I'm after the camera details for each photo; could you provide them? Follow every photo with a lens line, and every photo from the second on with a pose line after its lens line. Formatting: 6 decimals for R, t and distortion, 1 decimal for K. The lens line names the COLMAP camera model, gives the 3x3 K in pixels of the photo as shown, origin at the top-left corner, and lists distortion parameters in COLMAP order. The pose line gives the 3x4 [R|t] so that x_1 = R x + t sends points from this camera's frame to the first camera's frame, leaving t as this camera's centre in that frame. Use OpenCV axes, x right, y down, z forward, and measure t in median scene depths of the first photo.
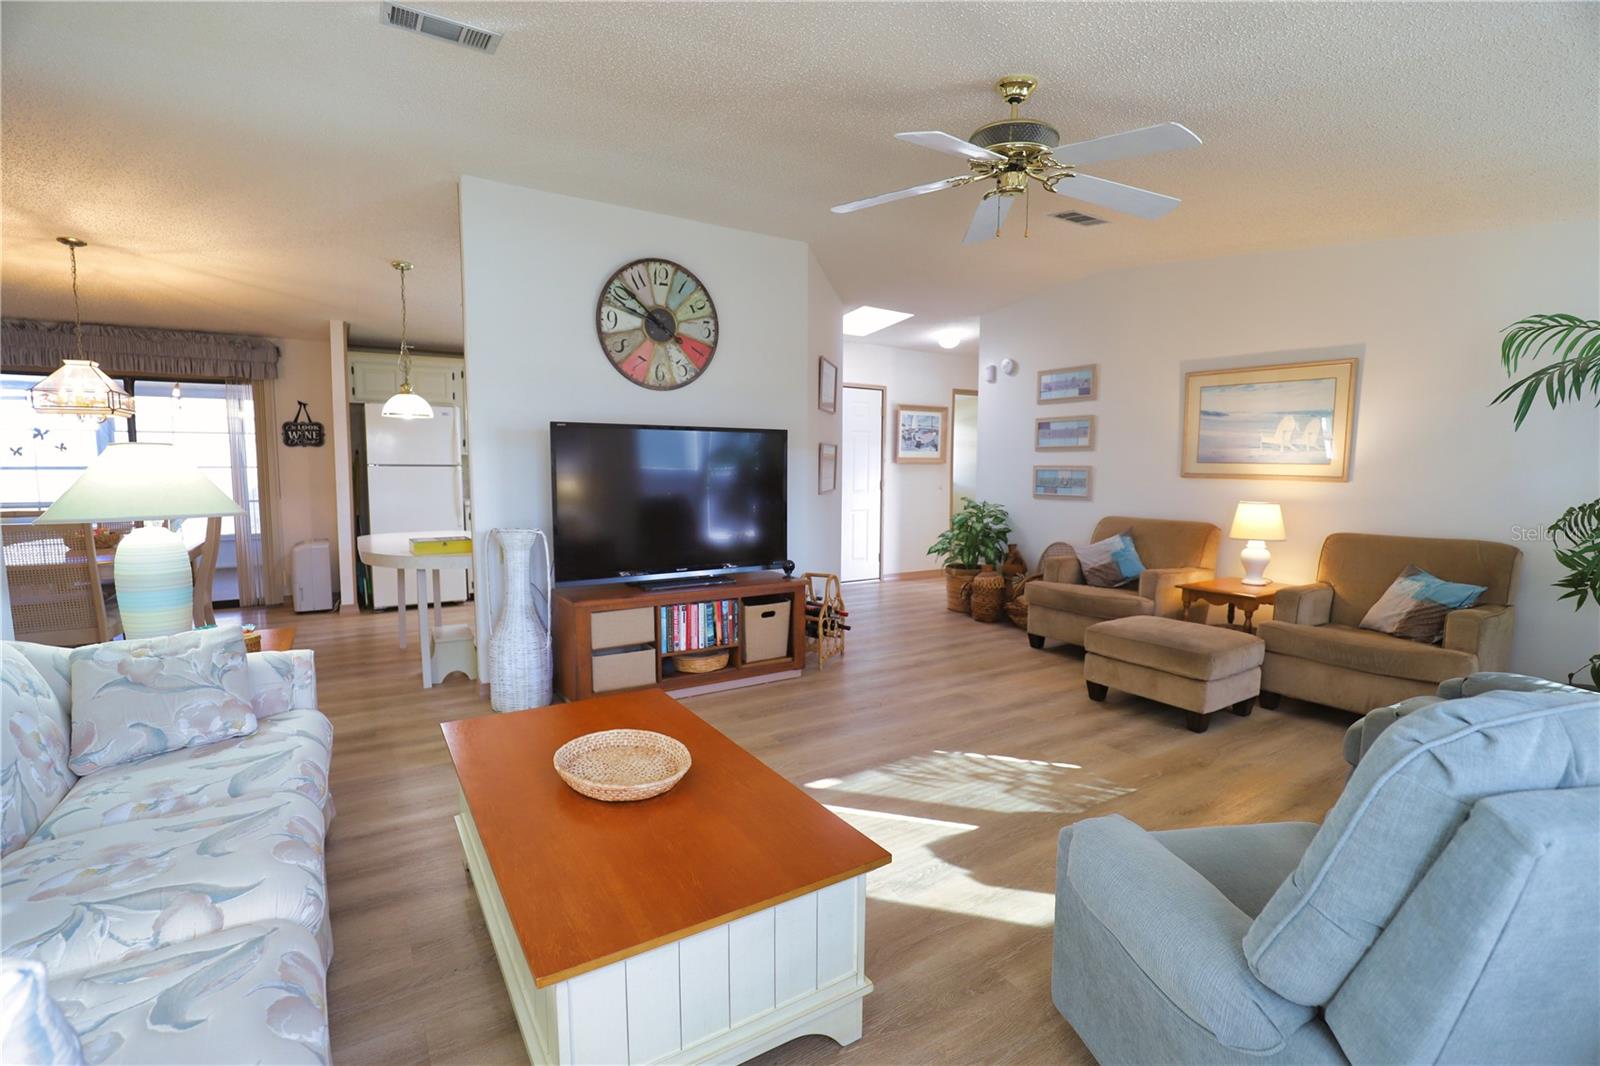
lens RADIAL K [[736.1, 0, 809.1], [0, 736.1, 540.0], [0, 0, 1]] dist [-0.020630, 0.002180]
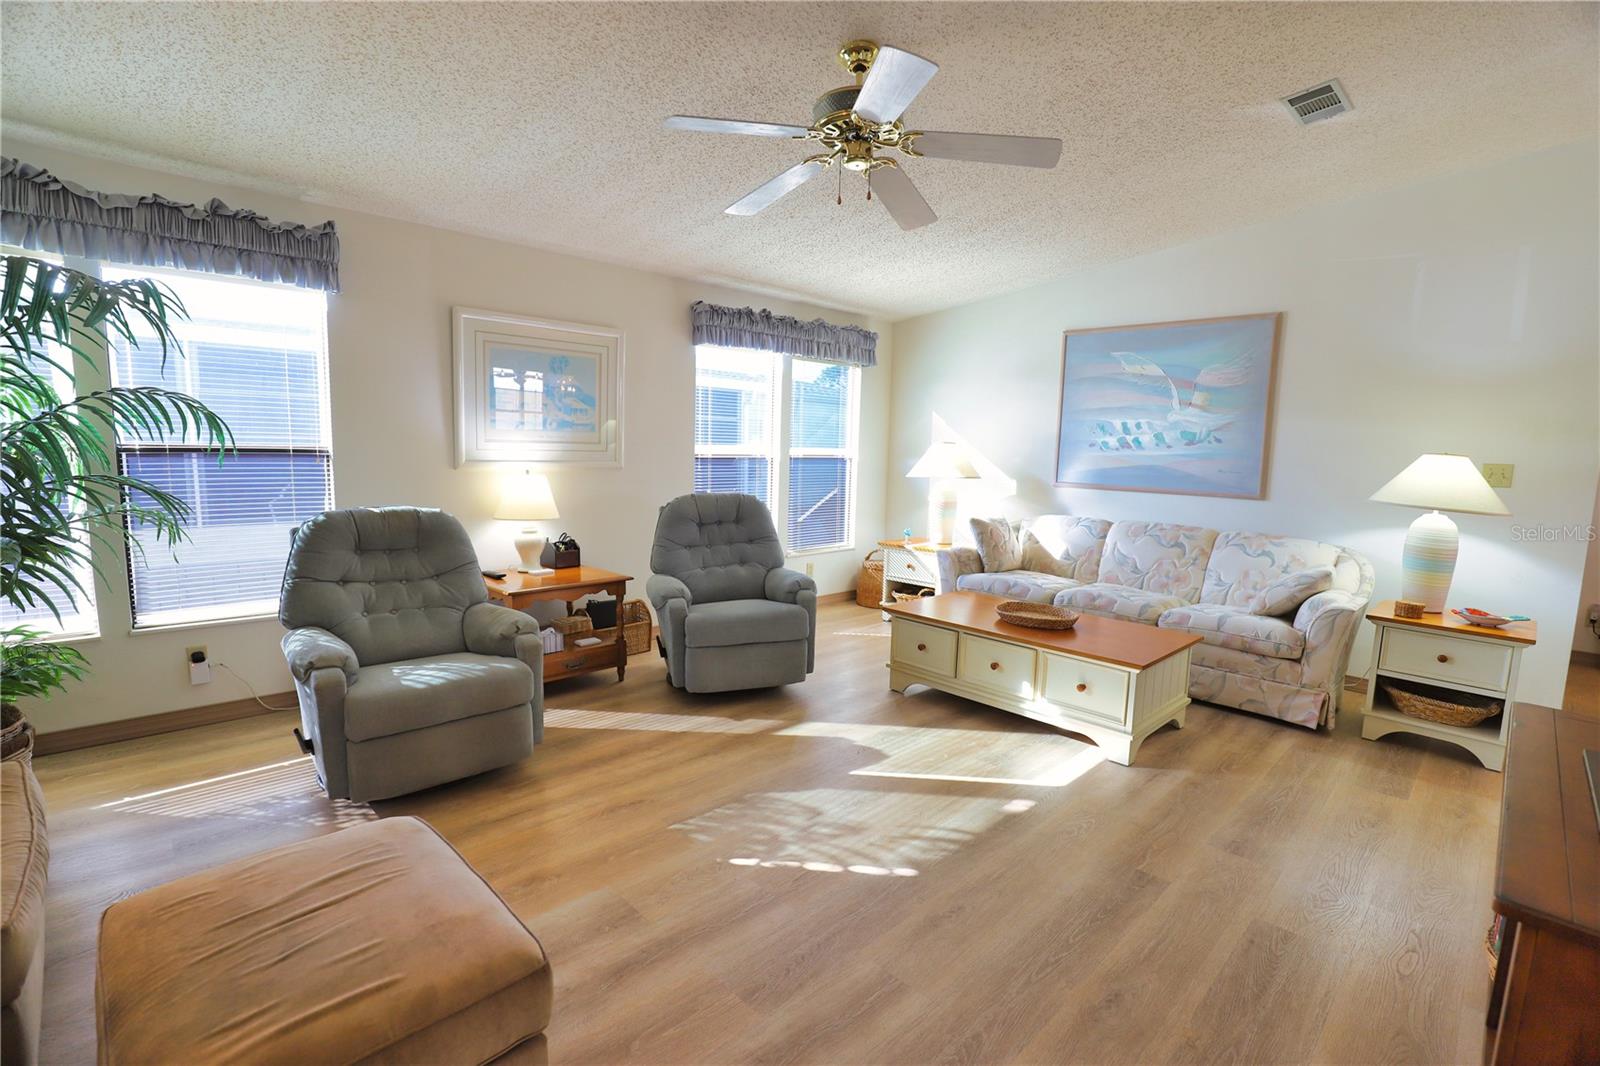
lens RADIAL K [[736.1, 0, 812.3], [0, 736.1, 535.8], [0, 0, 1]] dist [-0.020630, 0.002180]
pose [[-0.977447, -0.009032, -0.210989, 0.320446], [-0.057068, 0.973211, 0.222719, -0.125603], [0.203326, 0.229737, -0.951777, 1.205645]]
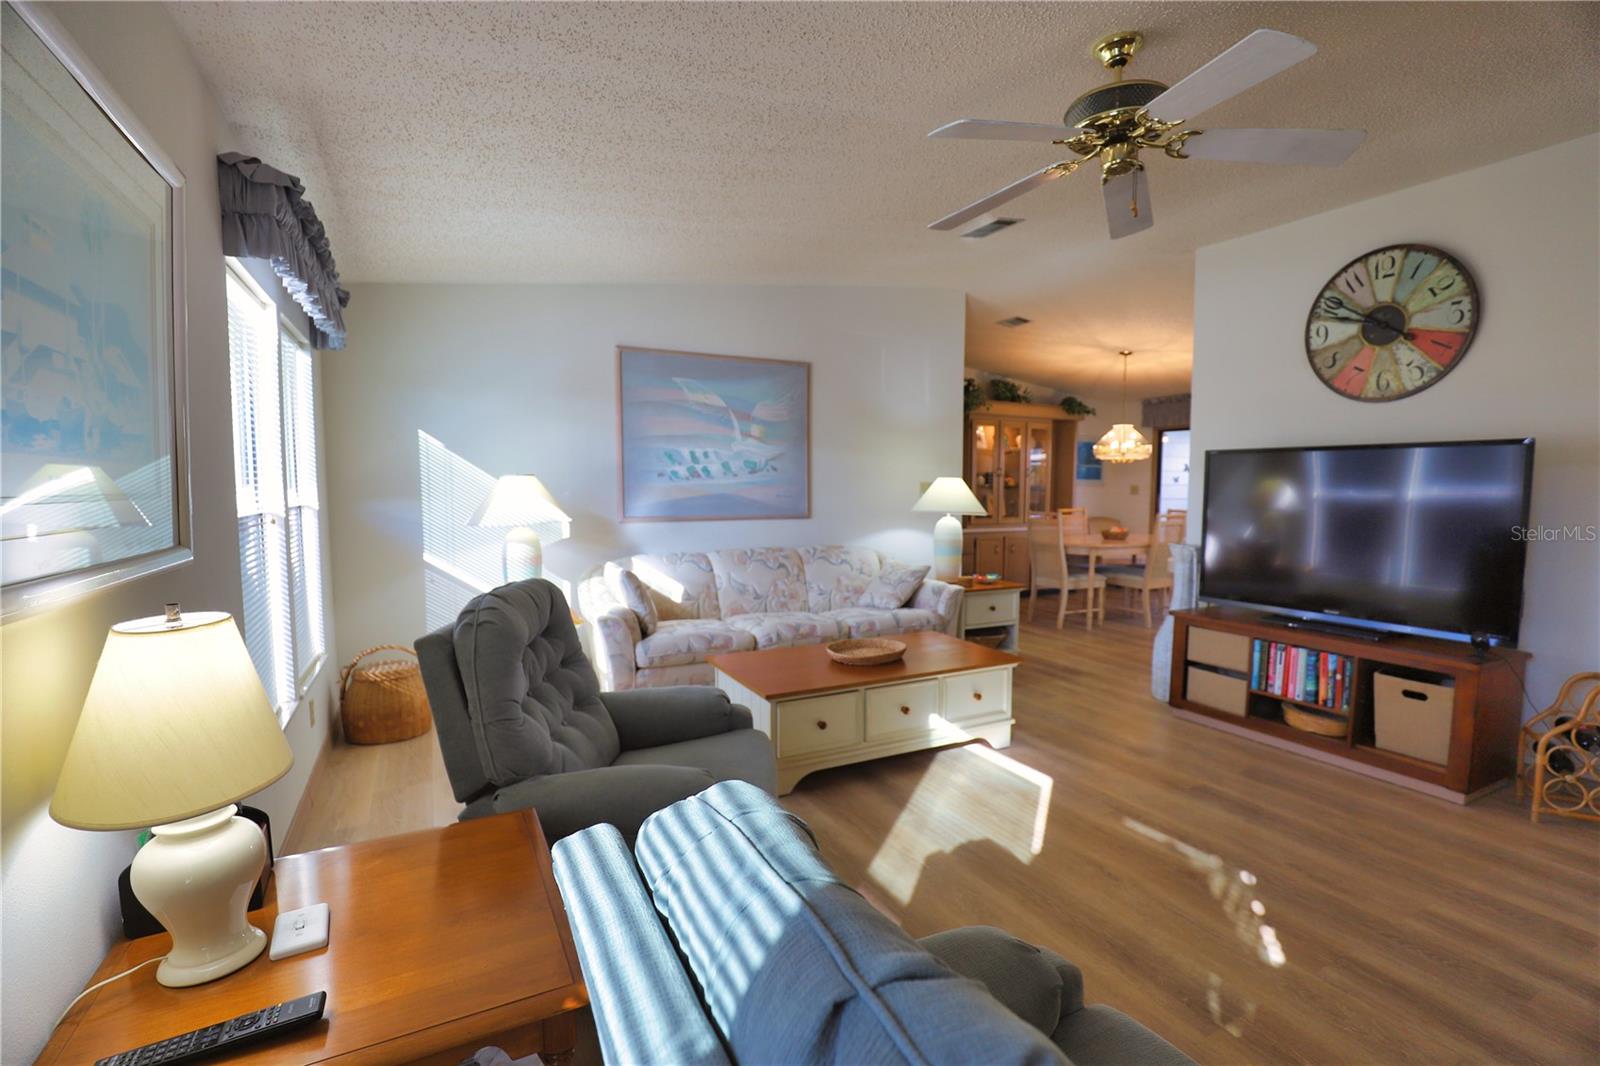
lens RADIAL K [[736.1, 0, 810.8], [0, 736.1, 539.1], [0, 0, 1]] dist [-0.020630, 0.002180]
pose [[-0.091637, 0.069774, -0.993345, 0.713090], [-0.107641, 0.991003, 0.079539, -0.045845], [0.989958, 0.114214, -0.083302, 0.454706]]
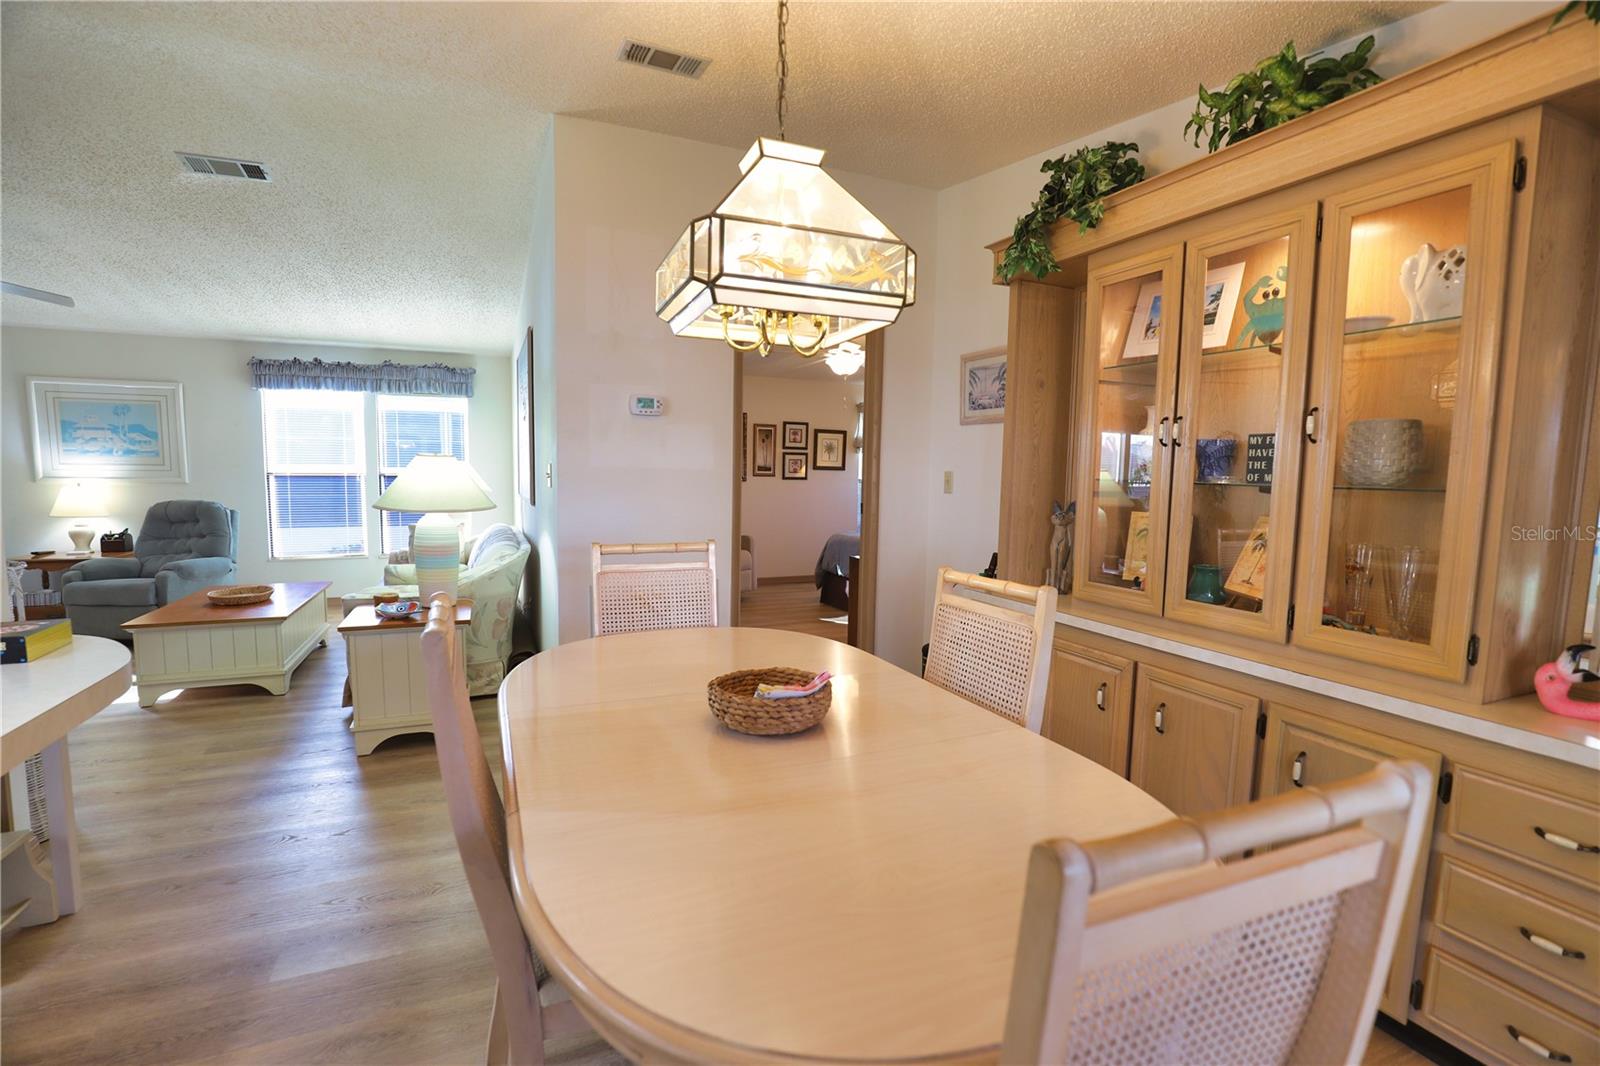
lens RADIAL K [[736.1, 0, 802.9], [0, 736.1, 536.2], [0, 0, 1]] dist [-0.020630, 0.002180]
pose [[-0.986674, -0.035031, 0.158894, -1.077693], [-0.003877, 0.981333, 0.192279, -0.145714], [-0.162664, 0.189101, -0.968391, 1.326017]]
